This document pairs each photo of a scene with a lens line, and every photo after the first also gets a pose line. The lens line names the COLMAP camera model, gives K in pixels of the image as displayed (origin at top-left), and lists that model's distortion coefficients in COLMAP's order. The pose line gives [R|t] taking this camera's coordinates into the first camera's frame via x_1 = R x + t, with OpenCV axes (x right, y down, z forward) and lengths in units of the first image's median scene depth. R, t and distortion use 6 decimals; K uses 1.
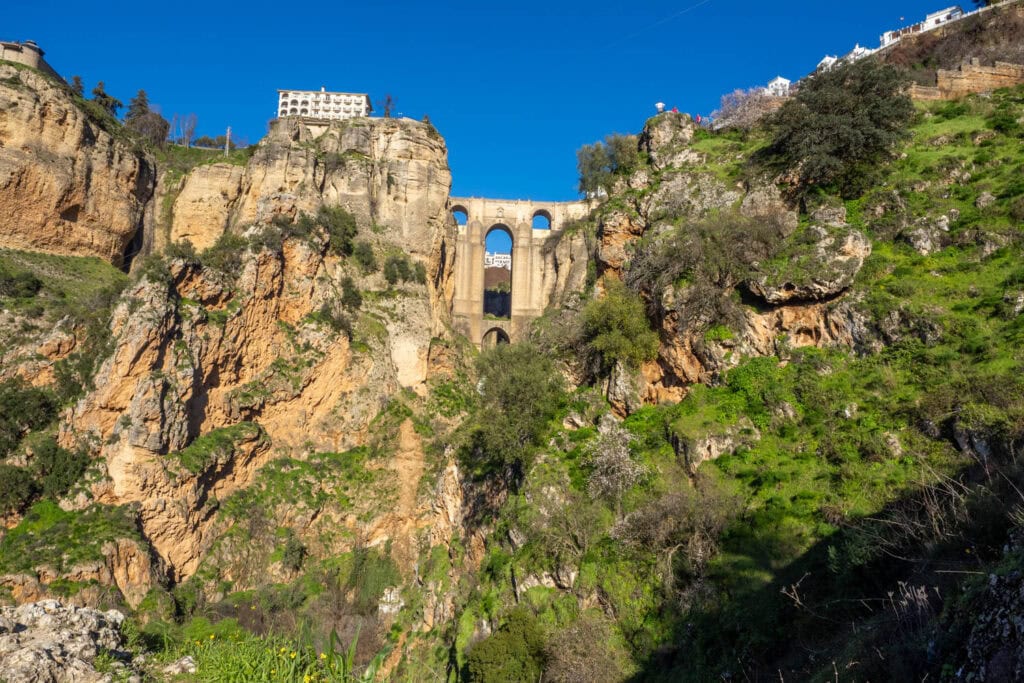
lens RADIAL K [[757.2, 0, 512.0], [0, 757.2, 341.5], [0, 0, 1]] dist [0.009803, 0.004667]
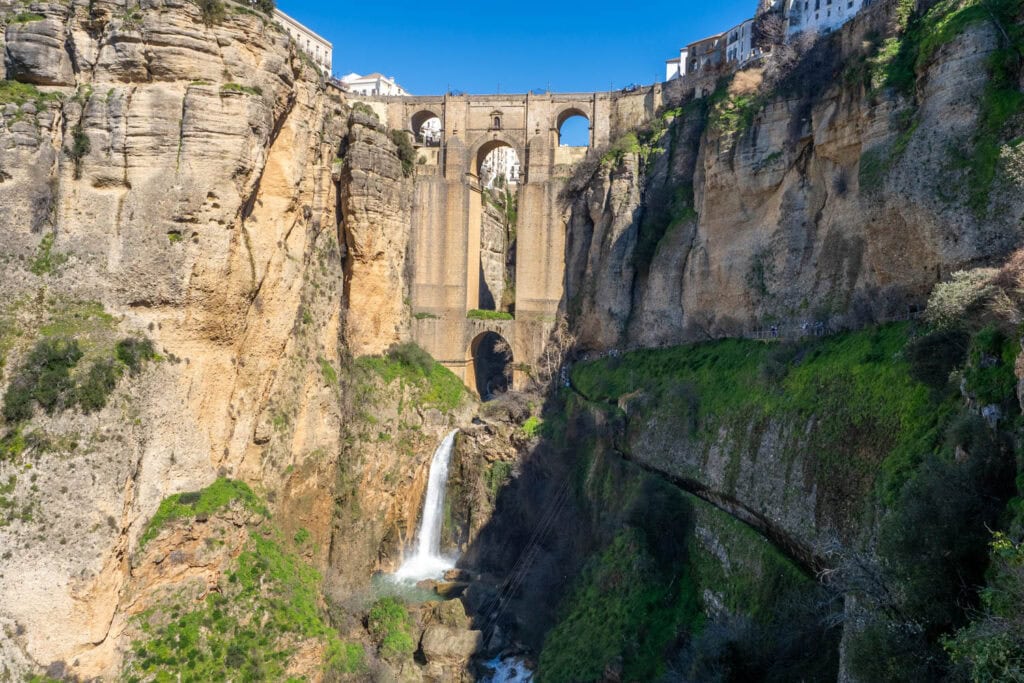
lens RADIAL K [[757.2, 0, 512.0], [0, 757.2, 341.5], [0, 0, 1]] dist [0.009803, 0.004667]
pose [[0.959840, 0.014661, -0.280166, 0.213615], [0.048136, 0.975218, 0.215945, -0.182845], [0.276389, -0.220758, 0.935348, 0.620848]]
